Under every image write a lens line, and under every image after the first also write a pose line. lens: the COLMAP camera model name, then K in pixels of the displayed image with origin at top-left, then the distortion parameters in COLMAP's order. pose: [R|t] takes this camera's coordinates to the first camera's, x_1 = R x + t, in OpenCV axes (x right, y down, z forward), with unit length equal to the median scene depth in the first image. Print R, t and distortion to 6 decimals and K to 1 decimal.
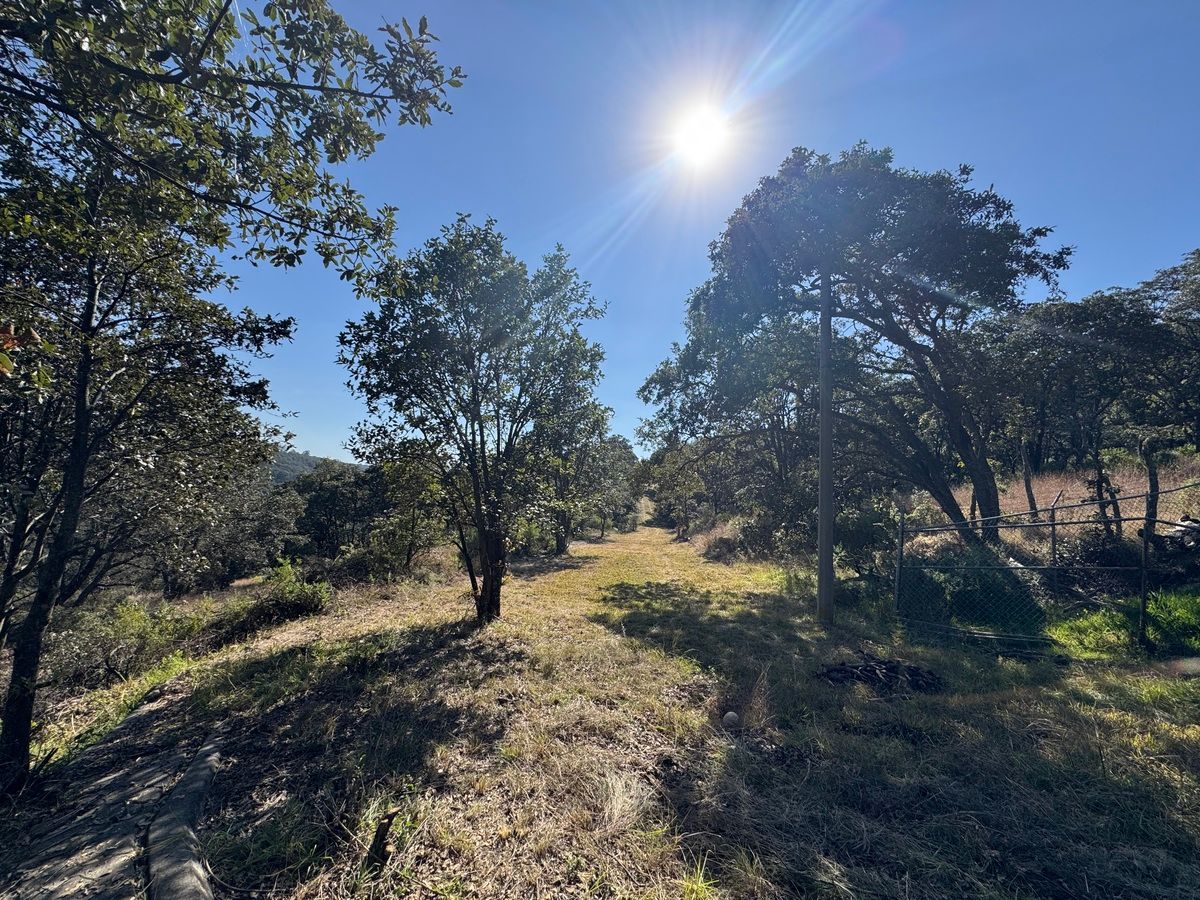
lens RADIAL K [[476.2, 0, 600.7], [0, 476.2, 448.6], [0, 0, 1]] dist [-0.003571, 0.000508]
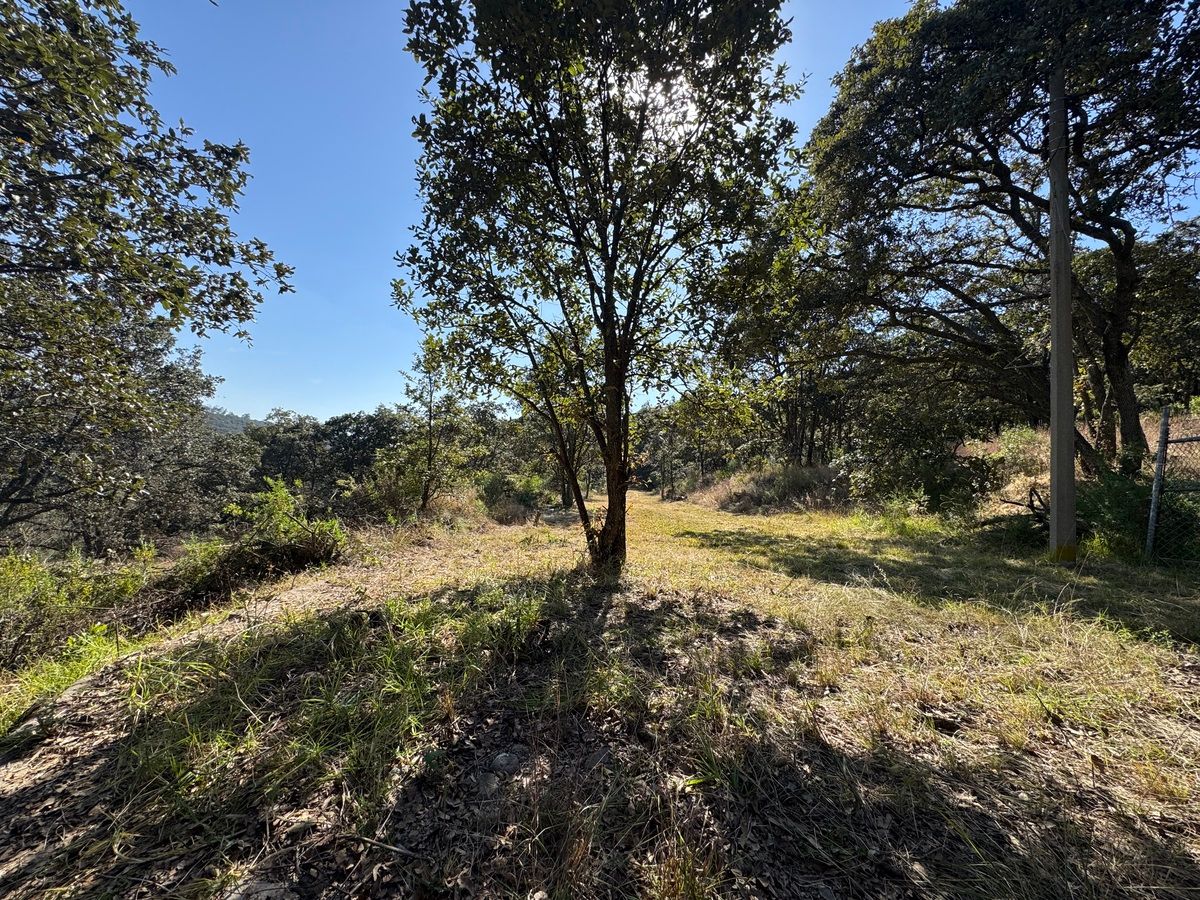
lens RADIAL K [[477.3, 0, 600.0], [0, 477.3, 450.0], [0, 0, 1]] dist [-0.002517, 0.000010]
pose [[0.996478, 0.008073, 0.083461, -0.380703], [-0.013934, 0.997458, 0.069880, 0.188680], [-0.082684, -0.070797, 0.994058, 0.444339]]
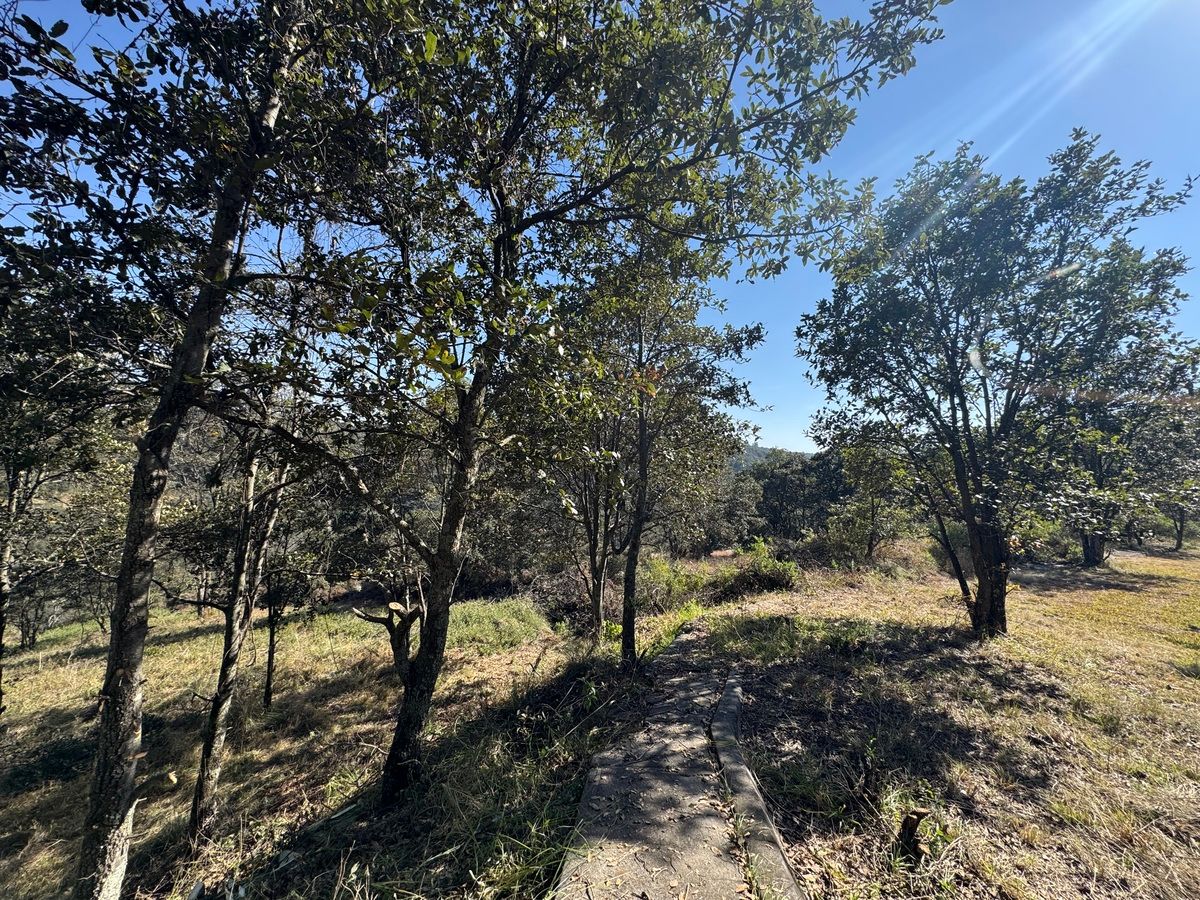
lens RADIAL K [[476.2, 0, 600.7], [0, 476.2, 448.6], [0, 0, 1]] dist [-0.003571, 0.000508]
pose [[0.644660, -0.048317, -0.762941, -0.034902], [0.068216, 0.997655, -0.005541, 0.001189], [0.761420, -0.048472, 0.646444, -0.025172]]
